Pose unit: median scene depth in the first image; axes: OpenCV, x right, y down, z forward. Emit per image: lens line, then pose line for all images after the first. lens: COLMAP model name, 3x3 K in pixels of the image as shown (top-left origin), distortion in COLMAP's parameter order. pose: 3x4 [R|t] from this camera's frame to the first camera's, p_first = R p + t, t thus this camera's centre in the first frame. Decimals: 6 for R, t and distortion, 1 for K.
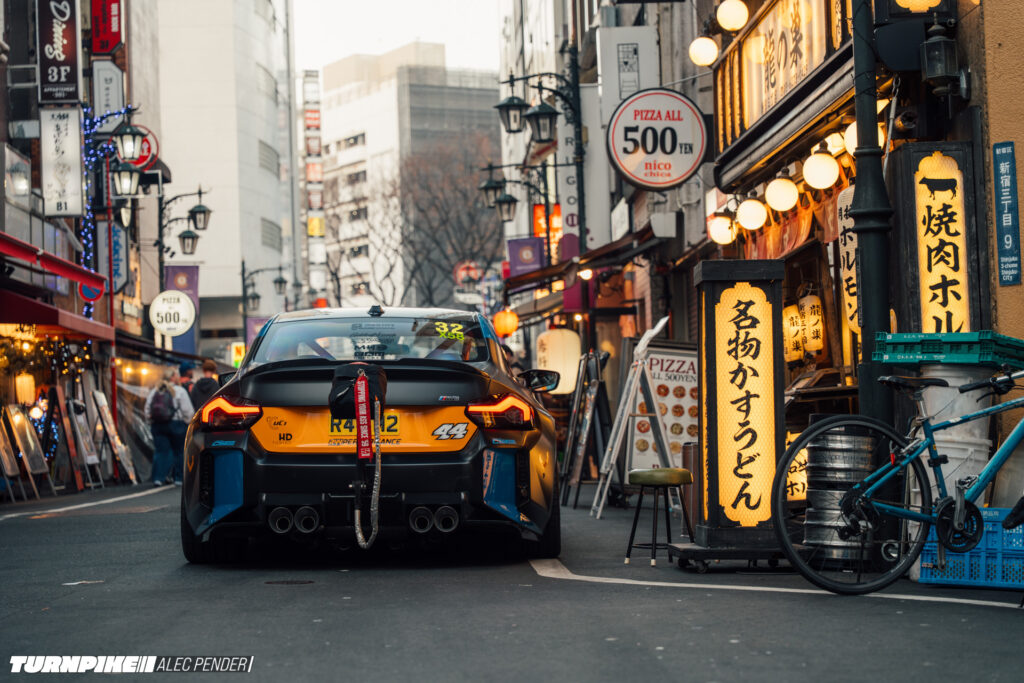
lens RADIAL K [[1988.3, 0, 507.2], [0, 1988.3, 346.7], [0, 0, 1]] dist [0.076804, 0.000000]
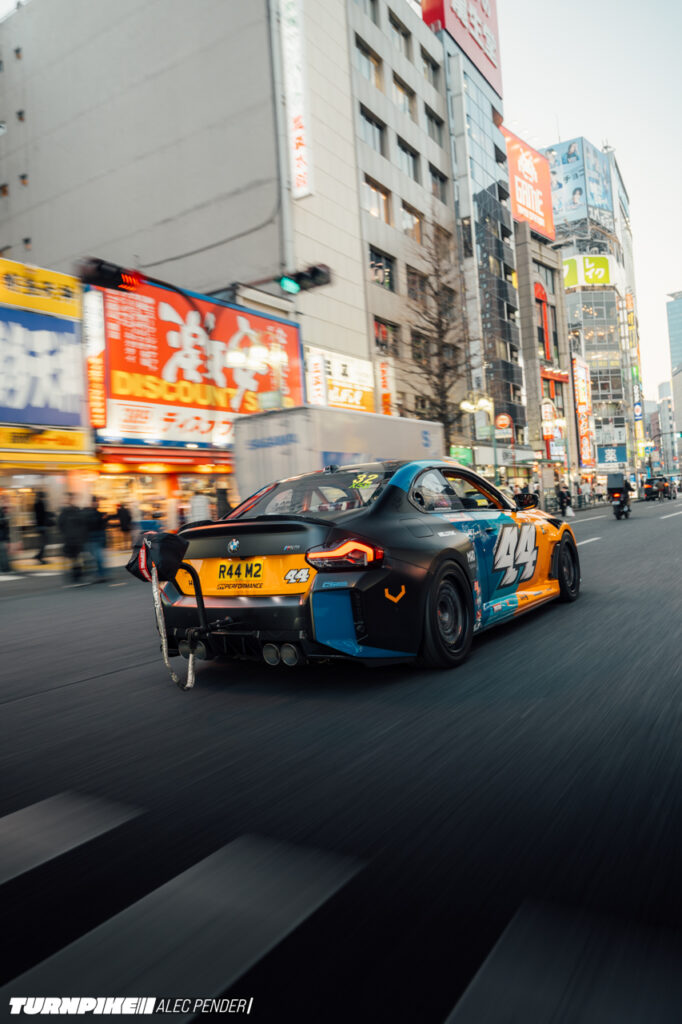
lens RADIAL K [[724.7, 0, 347.6], [0, 724.7, 488.8], [0, 0, 1]] dist [-0.009107, -0.002040]
pose [[0.833285, -0.087521, -0.545873, 0.229583], [0.102917, 0.994687, -0.002376, -0.003671], [0.543180, -0.054200, 0.837865, 0.662664]]
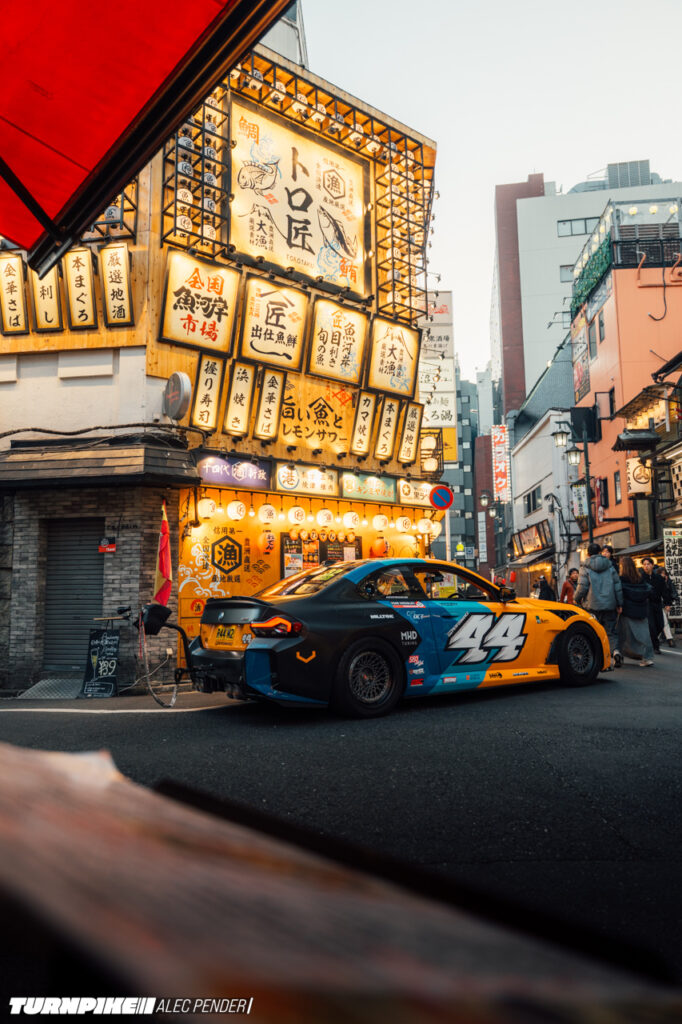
lens RADIAL K [[689.8, 0, 337.1], [0, 689.8, 515.1], [0, 0, 1]] dist [-0.003271, -0.009798]
pose [[0.545023, -0.124252, -0.829163, 0.517407], [0.063208, 0.992233, -0.107140, 0.005765], [0.836035, 0.005984, 0.548643, 0.737341]]
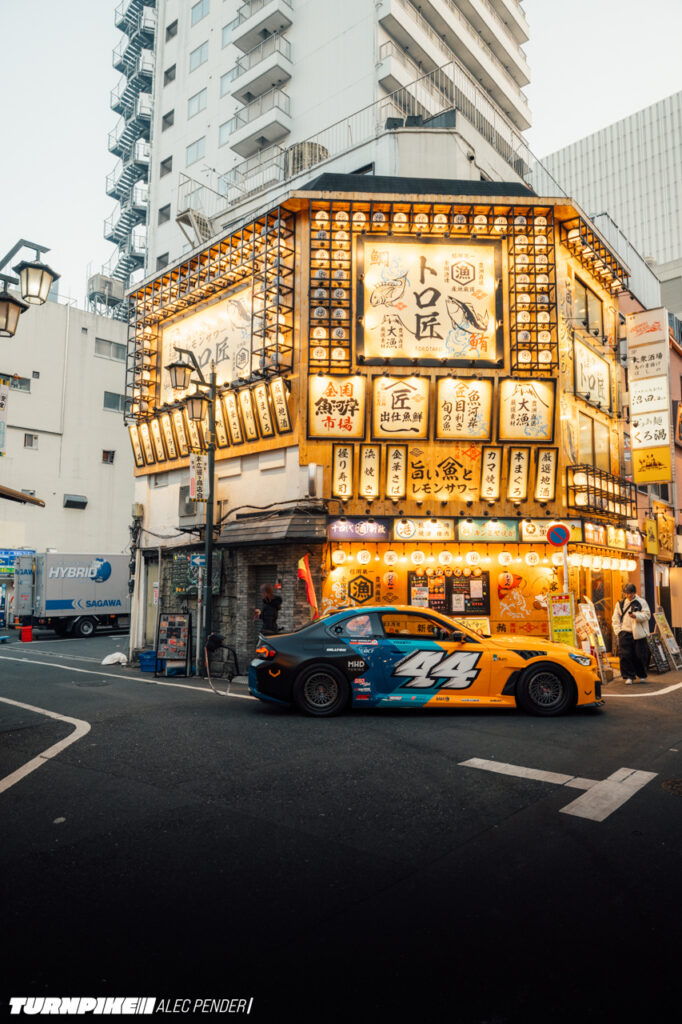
lens RADIAL K [[689.8, 0, 355.9], [0, 689.8, 514.8], [0, 0, 1]] dist [-0.003271, -0.009798]
pose [[-0.039883, -0.122739, -0.991637, 0.938342], [0.043234, 0.991286, -0.124434, -0.030085], [0.998269, -0.047835, -0.034229, 1.177886]]
